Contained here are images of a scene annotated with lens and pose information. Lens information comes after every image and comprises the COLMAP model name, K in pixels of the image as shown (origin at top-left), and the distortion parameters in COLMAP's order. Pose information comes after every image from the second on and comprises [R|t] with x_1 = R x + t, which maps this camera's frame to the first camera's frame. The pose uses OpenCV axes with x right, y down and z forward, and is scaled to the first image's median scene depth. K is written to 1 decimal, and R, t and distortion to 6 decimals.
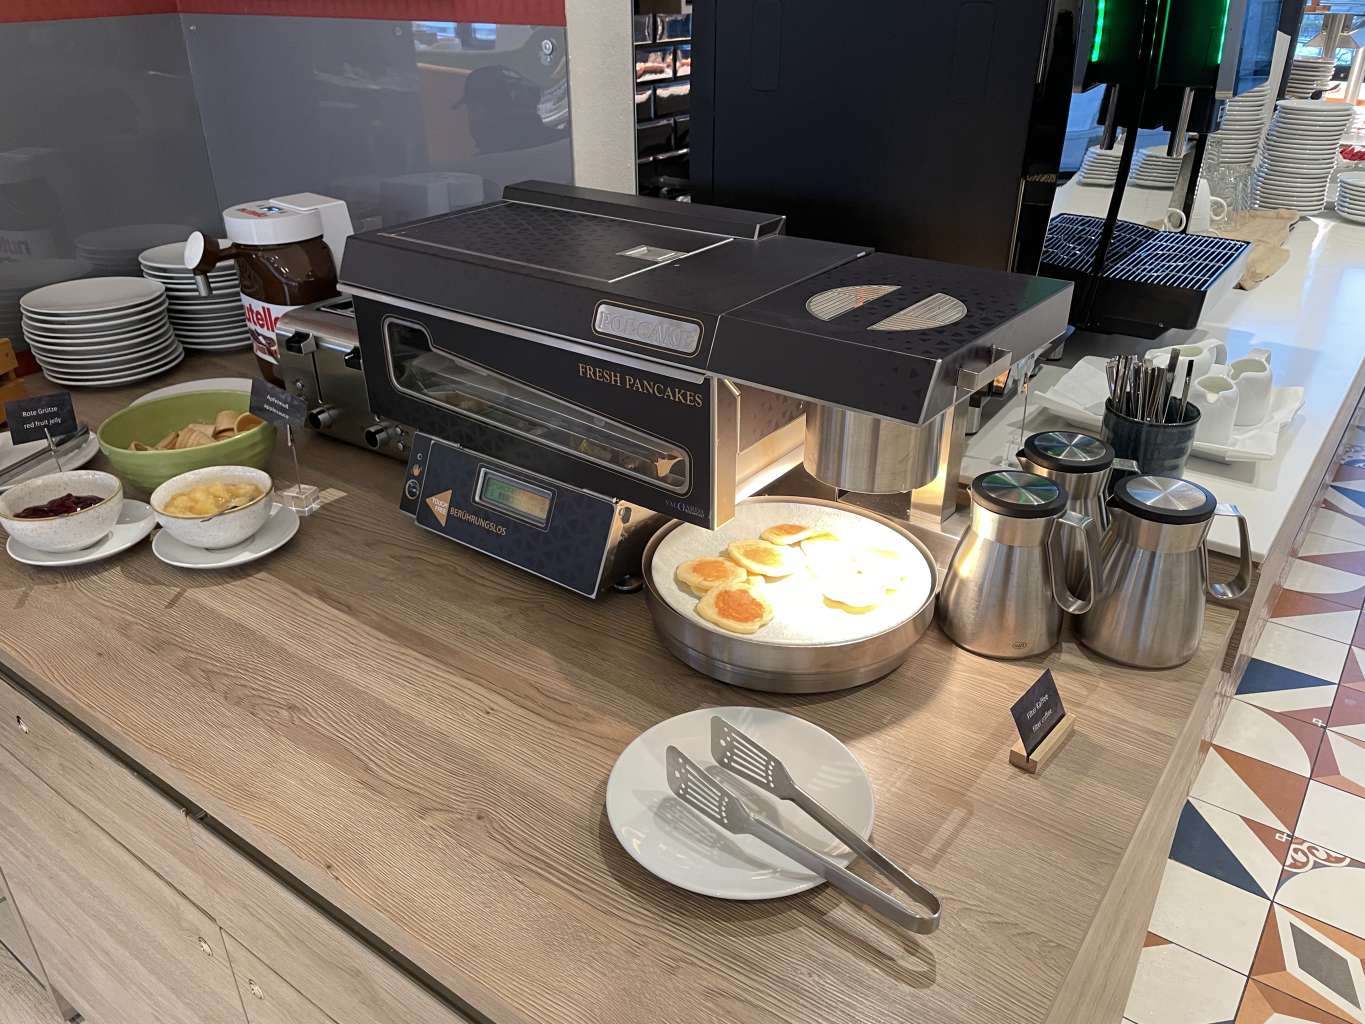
lens RADIAL K [[1032.1, 0, 681.7], [0, 1032.1, 518.7], [0, 0, 1]] dist [0.059613, -0.078184]
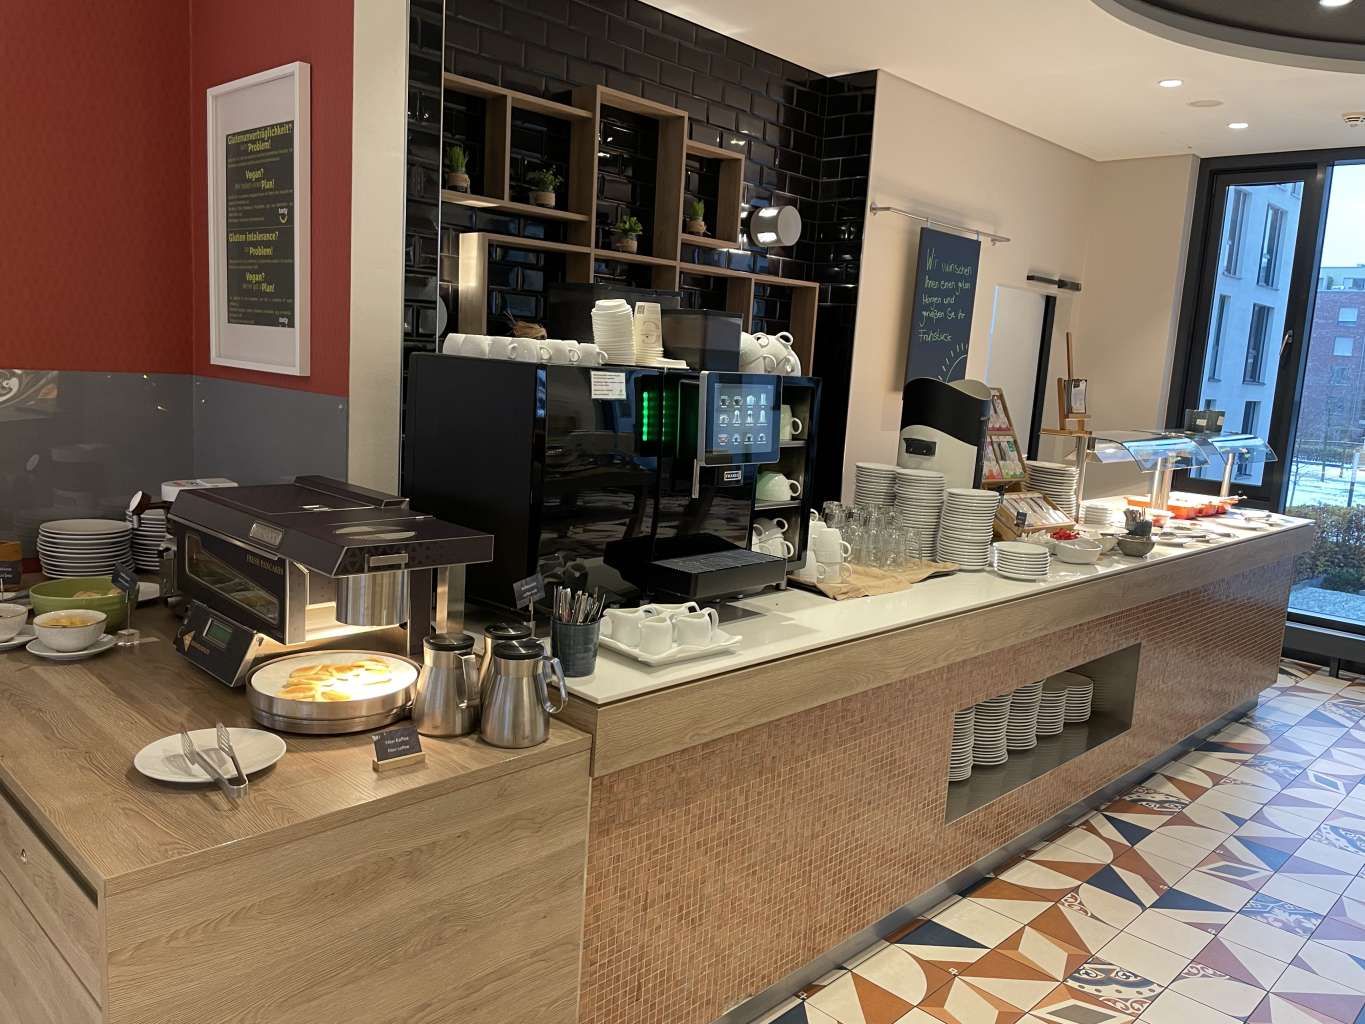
lens RADIAL K [[1032.1, 0, 691.8], [0, 1032.1, 514.0], [0, 0, 1]] dist [0.059613, -0.078184]
pose [[0.988848, 0.087998, -0.120149, 0.812395], [-0.123477, 0.935488, -0.331082, 0.271418], [0.083263, 0.342226, 0.935921, -0.645456]]
